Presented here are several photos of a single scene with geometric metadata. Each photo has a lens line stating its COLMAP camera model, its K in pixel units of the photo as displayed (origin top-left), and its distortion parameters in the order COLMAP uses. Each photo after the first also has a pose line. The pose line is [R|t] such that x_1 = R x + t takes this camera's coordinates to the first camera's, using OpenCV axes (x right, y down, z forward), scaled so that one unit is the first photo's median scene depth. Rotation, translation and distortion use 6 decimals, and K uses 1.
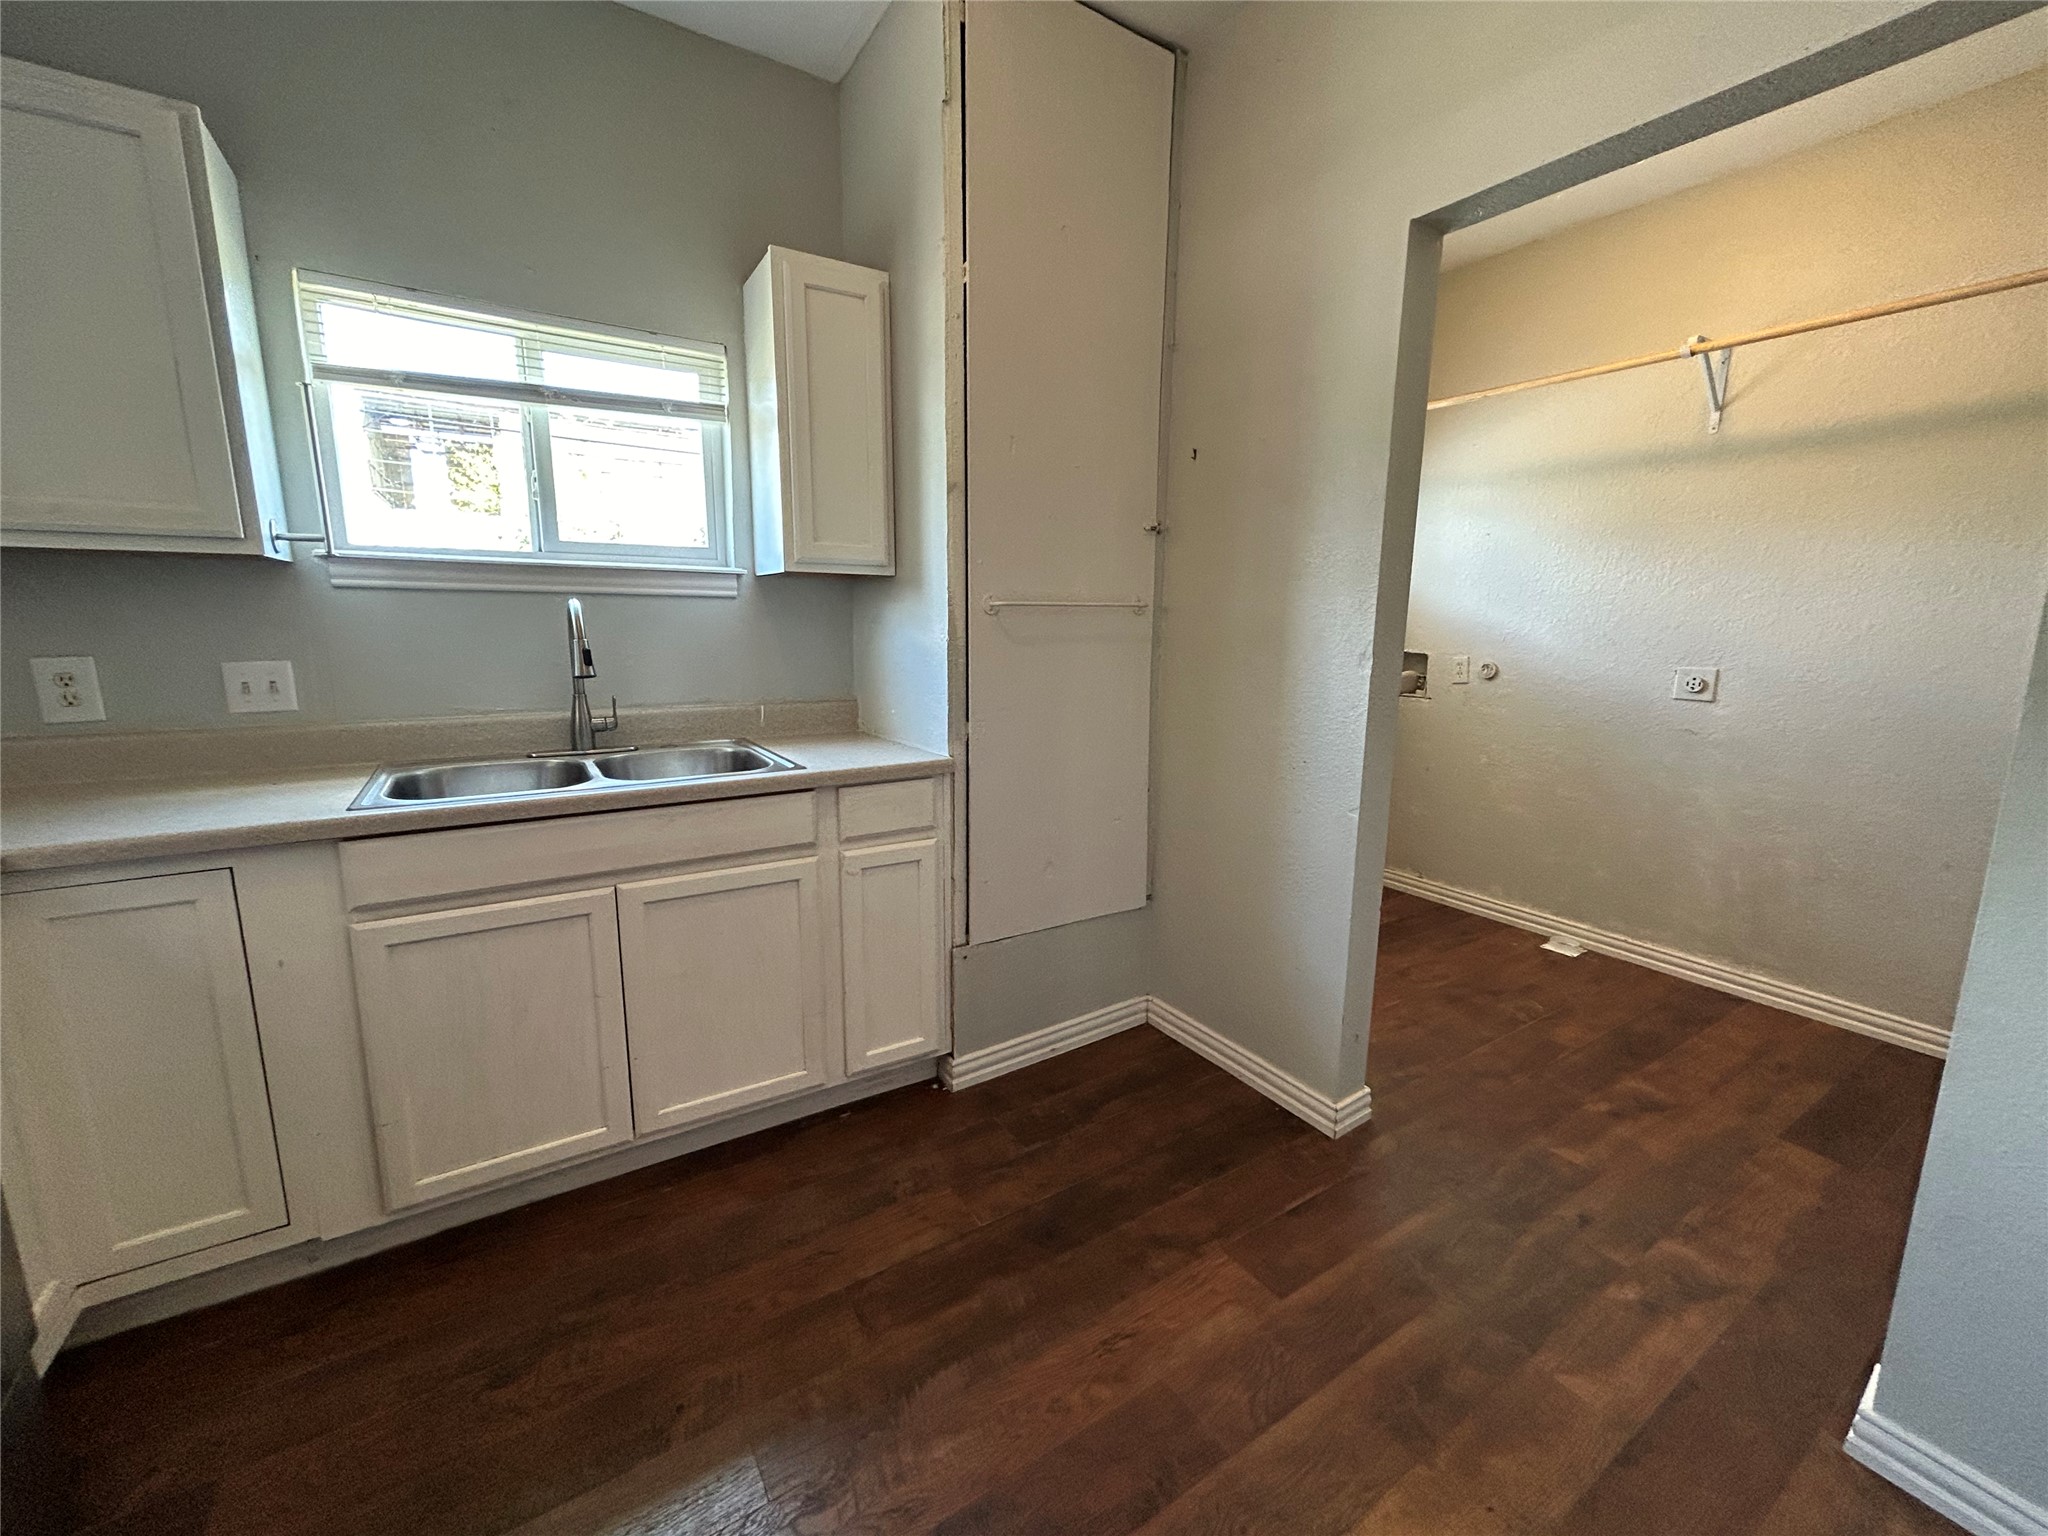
lens RADIAL K [[822.3, 0, 1022.1], [0, 822.3, 767.1], [0, 0, 1]] dist [-0.003669, 0.002290]
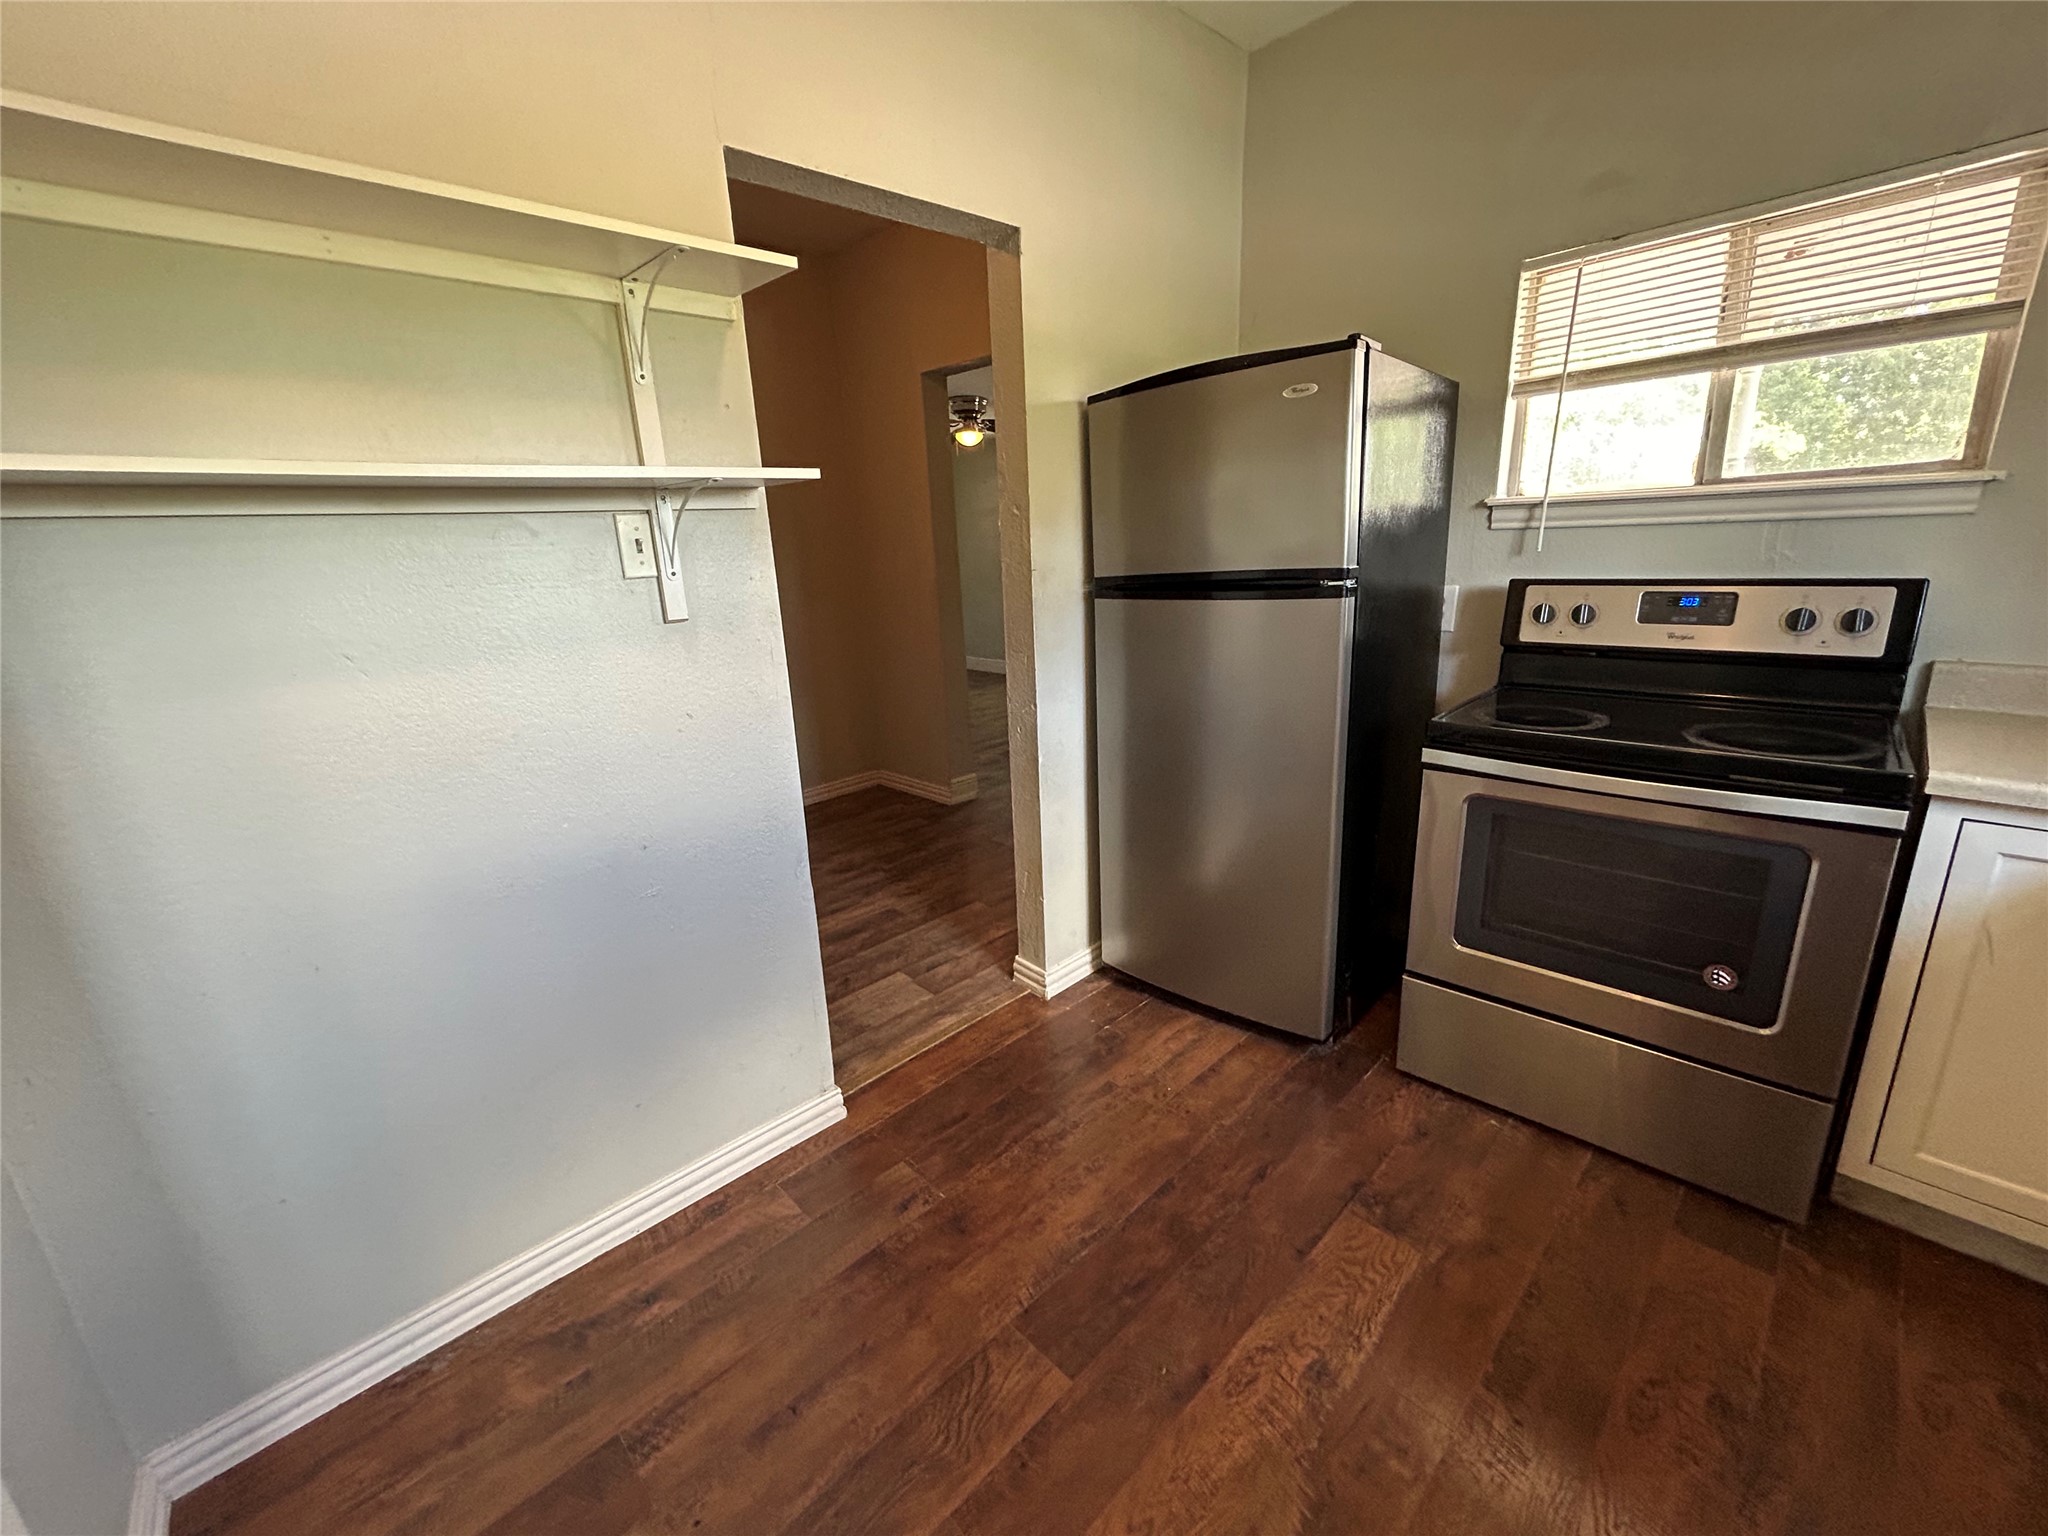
lens RADIAL K [[822.3, 0, 1026.2], [0, 822.3, 768.2], [0, 0, 1]] dist [-0.003669, 0.002290]
pose [[-0.979680, 0.085256, -0.181546, 0.357303], [-0.002807, 0.899243, 0.437440, -0.455394], [0.200548, 0.429061, -0.880731, 1.981583]]
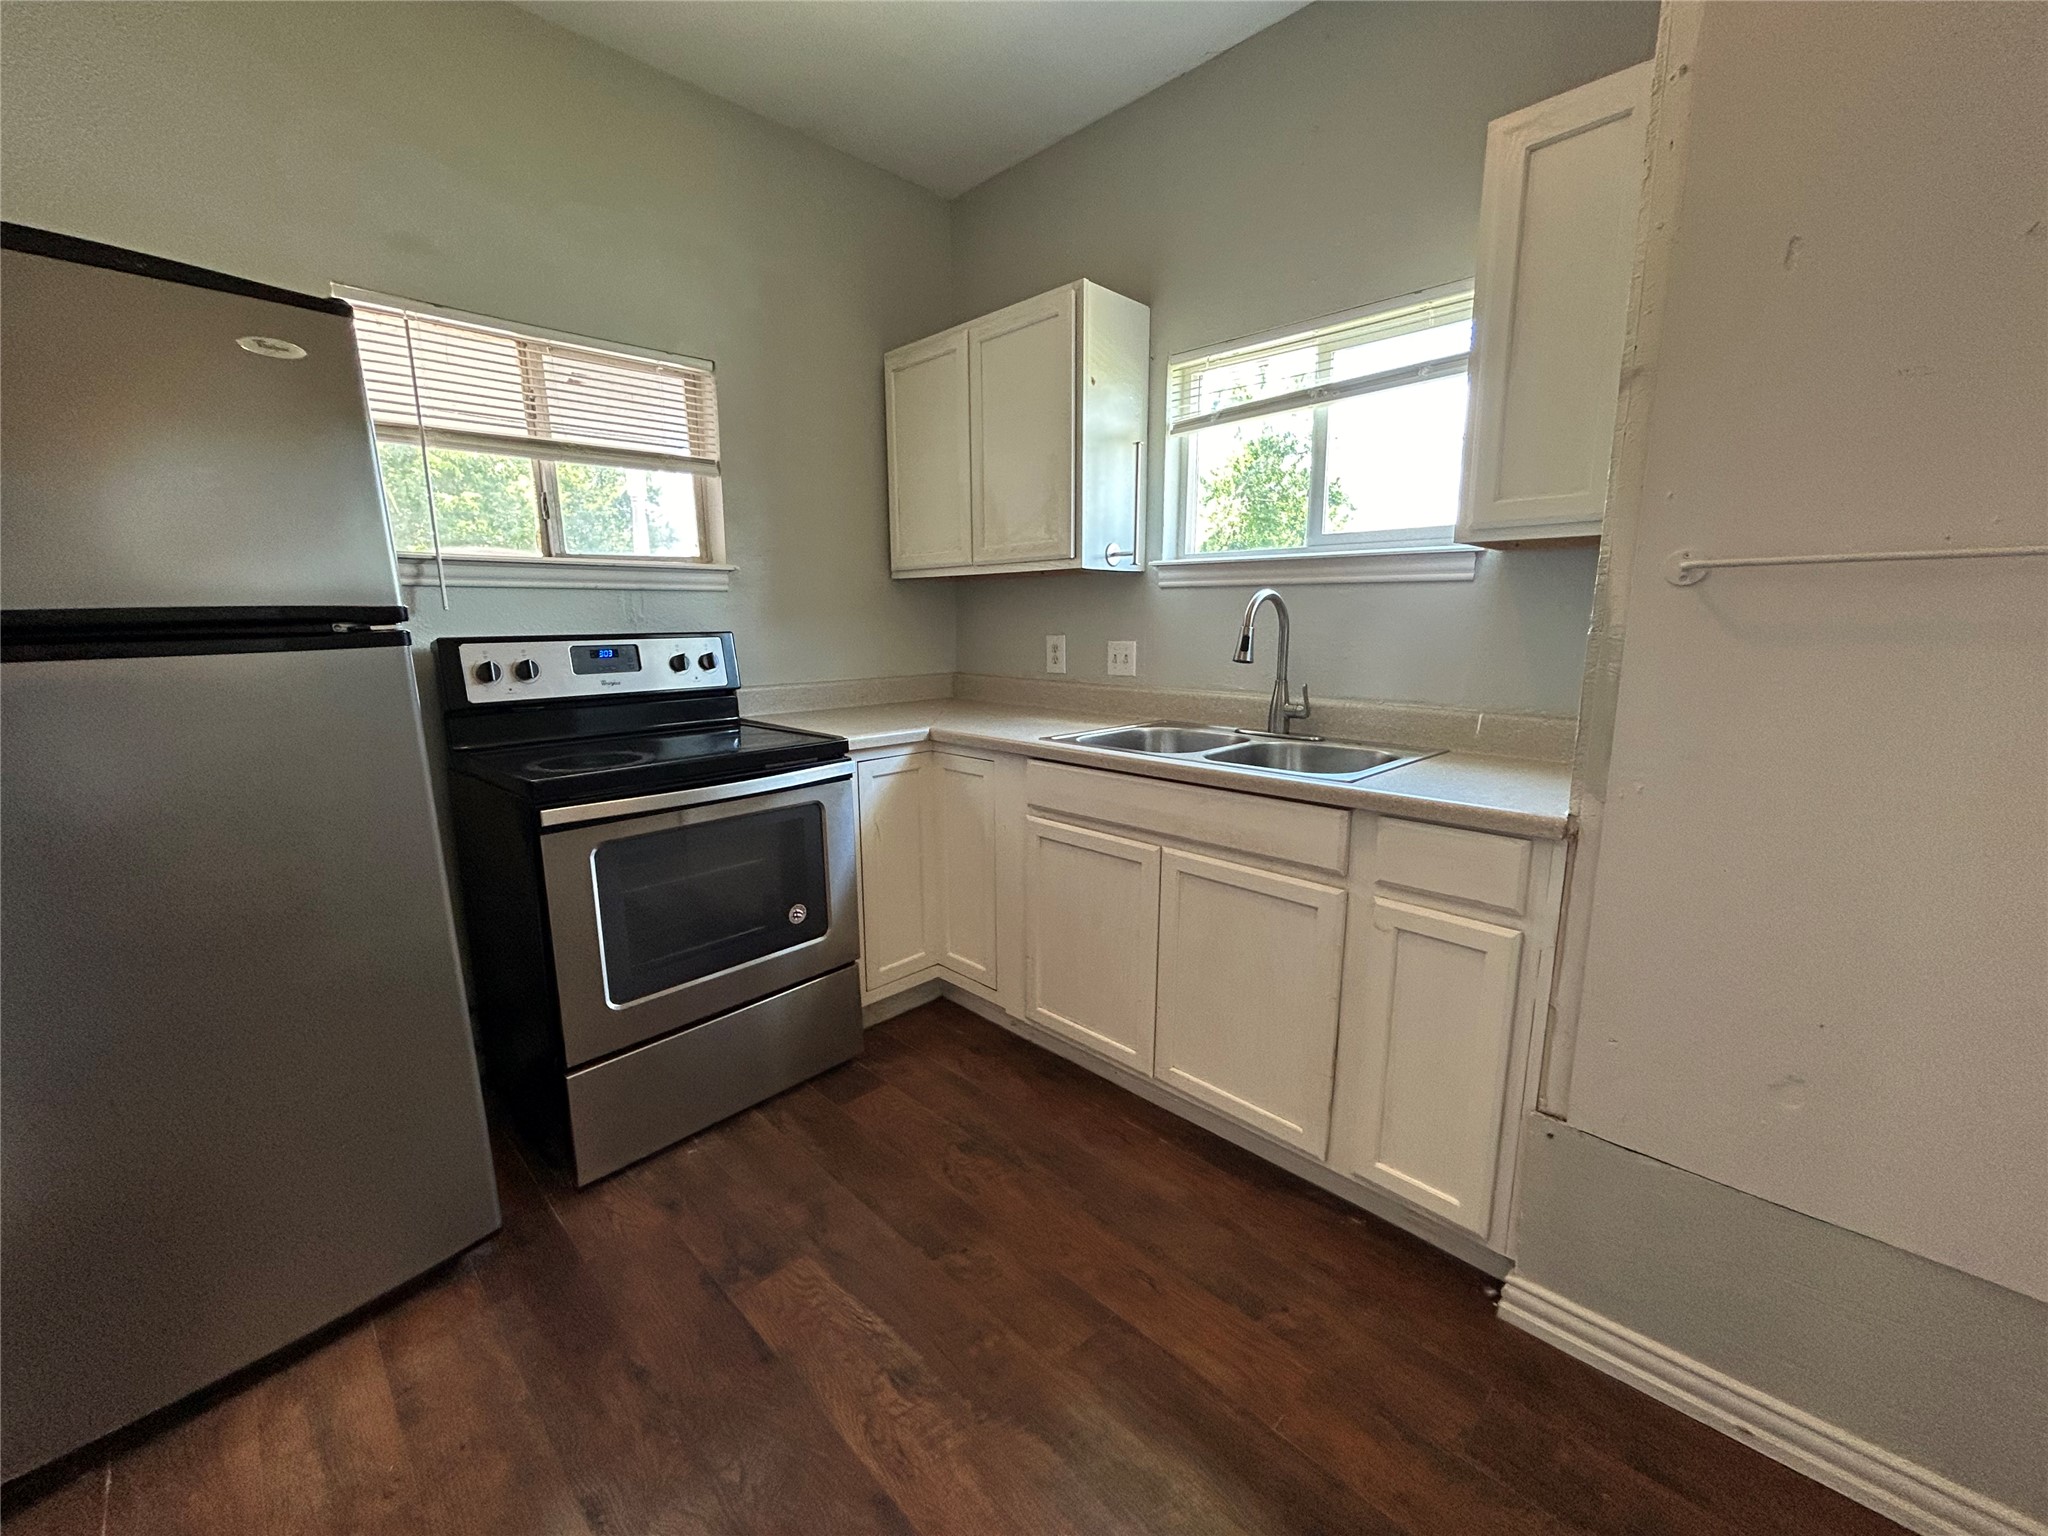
lens RADIAL K [[822.3, 0, 1027.0], [0, 822.3, 766.3], [0, 0, 1]] dist [-0.003669, 0.002290]
pose [[0.217722, 0.164921, -0.961976, 0.932691], [-0.169240, 0.977069, 0.129205, -0.135791], [0.961226, 0.134674, 0.240640, 0.987818]]
